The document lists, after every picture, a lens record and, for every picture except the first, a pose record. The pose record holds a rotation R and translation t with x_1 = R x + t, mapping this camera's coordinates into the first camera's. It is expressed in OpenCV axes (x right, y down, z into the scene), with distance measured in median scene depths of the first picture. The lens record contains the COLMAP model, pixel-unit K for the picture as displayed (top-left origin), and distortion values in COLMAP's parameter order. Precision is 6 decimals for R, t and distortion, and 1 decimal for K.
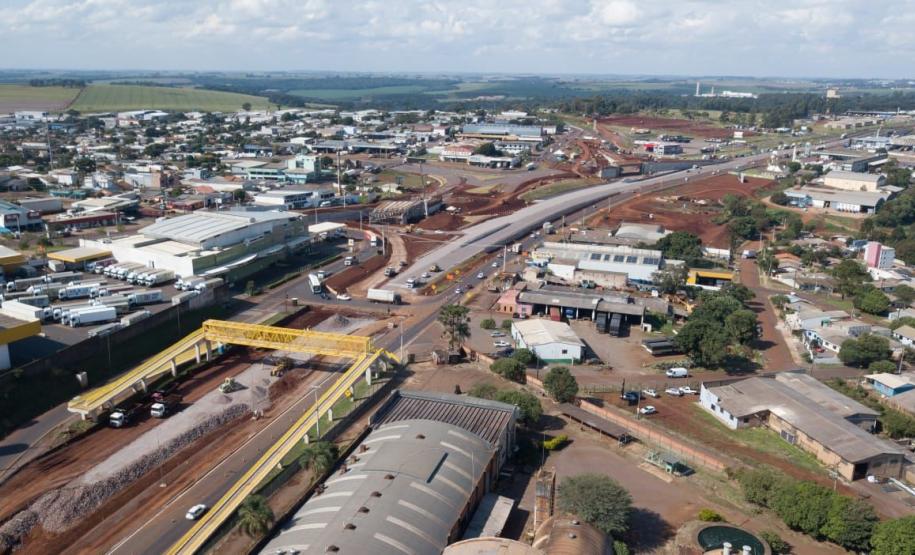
lens RADIAL K [[782.6, 0, 462.8], [0, 782.6, 279.0], [0, 0, 1]] dist [0.051538, -0.126824]
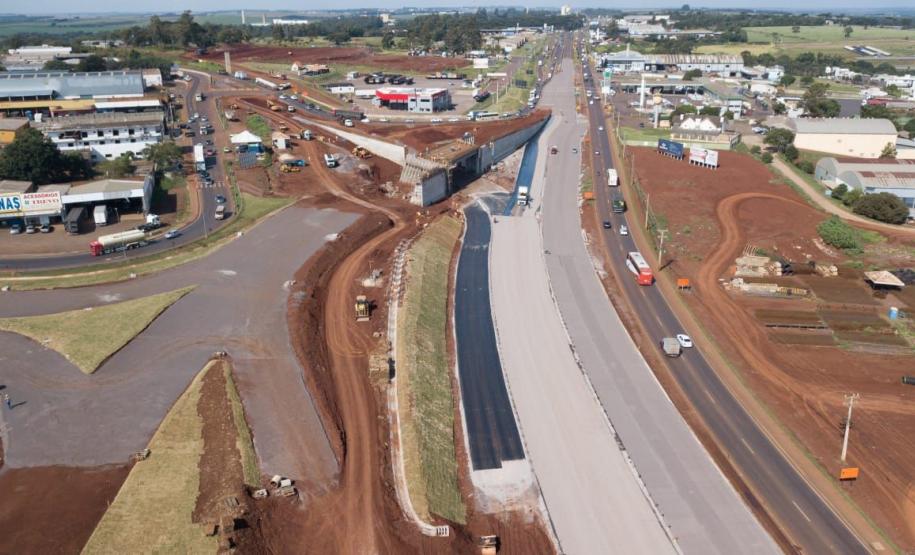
lens RADIAL K [[763.1, 0, 461.9], [0, 763.1, 288.2], [0, 0, 1]] dist [0.006123, -0.002494]
pose [[0.829565, -0.215627, 0.515098, 0.006714], [0.166505, 0.975993, 0.140407, -0.134177], [-0.533008, -0.030710, 0.845553, 0.681945]]
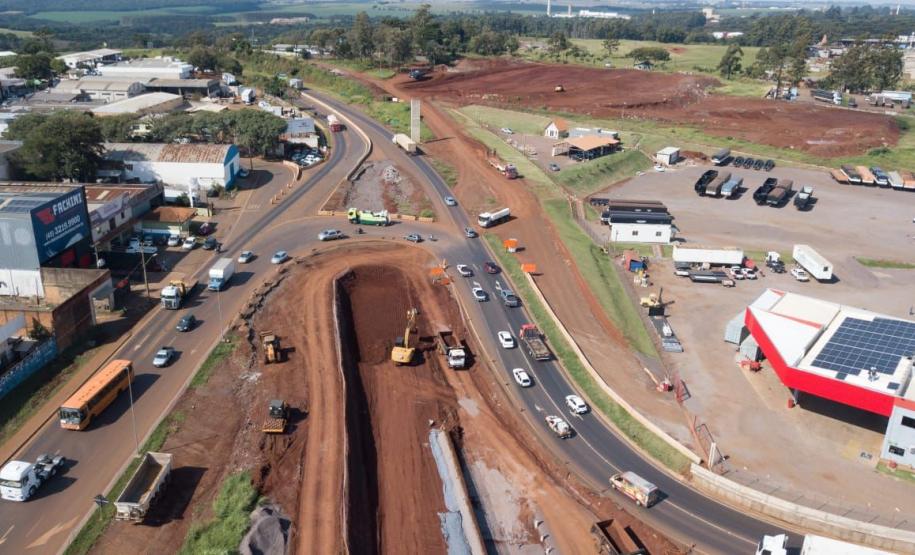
lens RADIAL K [[763.1, 0, 461.9], [0, 763.1, 288.2], [0, 0, 1]] dist [0.006123, -0.002494]
pose [[0.977984, -0.072771, 0.195582, 0.182649], [0.050984, 0.992147, 0.114213, -0.237018], [-0.202357, -0.101727, 0.974014, 1.049183]]
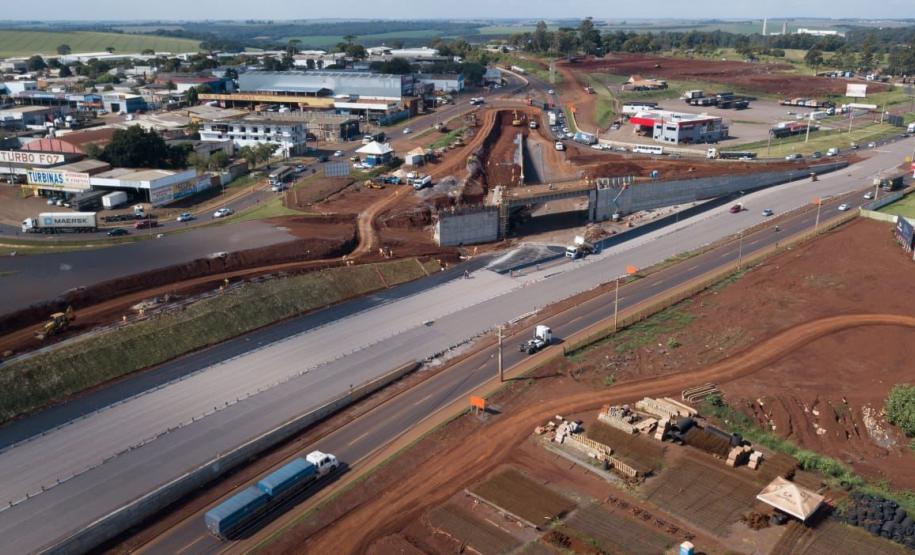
lens RADIAL K [[829.7, 0, 457.5], [0, 829.7, 277.5], [0, 0, 1]] dist [-0.001590, -0.008450]
pose [[0.998240, 0.004424, -0.059147, 0.196299], [-0.001798, 0.999013, 0.044381, -0.127042], [0.059285, -0.044196, 0.997262, 0.663691]]
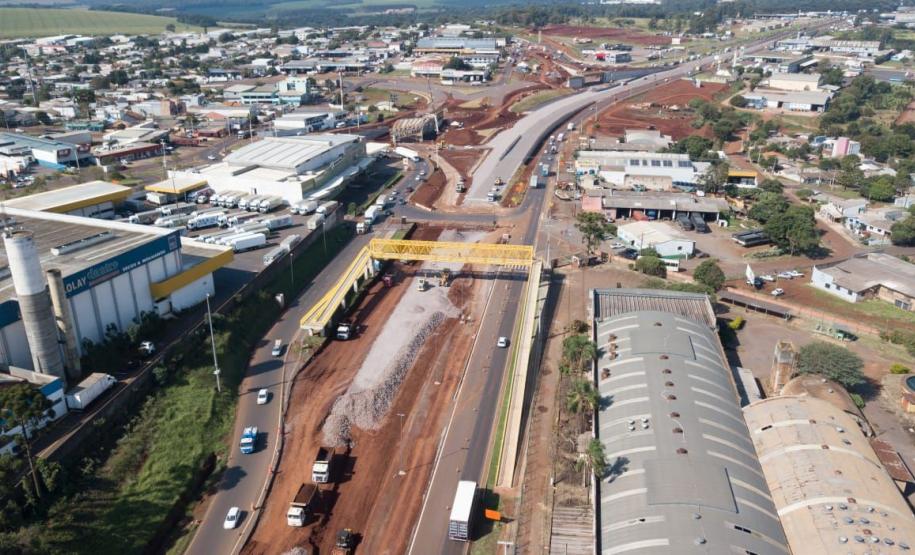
lens RADIAL K [[758.7, 0, 462.6], [0, 758.7, 285.6], [0, 0, 1]] dist [0.005602, -0.003820]
pose [[0.991066, -0.069681, 0.113722, -0.095789], [0.055333, 0.990641, 0.124777, -0.002060], [-0.121352, -0.117370, 0.985646, -0.011849]]
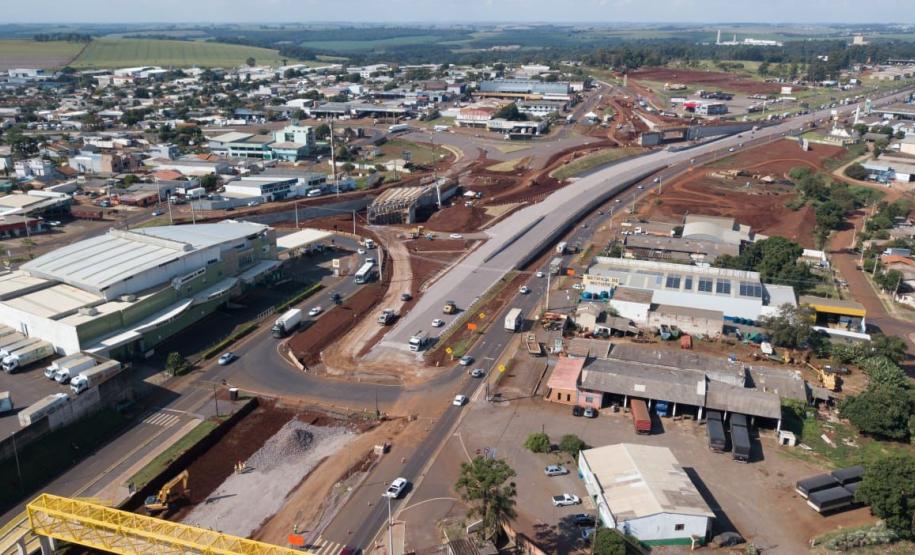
lens RADIAL K [[758.7, 0, 462.6], [0, 758.7, 285.6], [0, 0, 1]] dist [0.005602, -0.003820]
pose [[0.999803, -0.003911, -0.019443, -0.005244], [0.005405, 0.996987, 0.077383, -0.039679], [0.019082, -0.077473, 0.996812, 0.144437]]
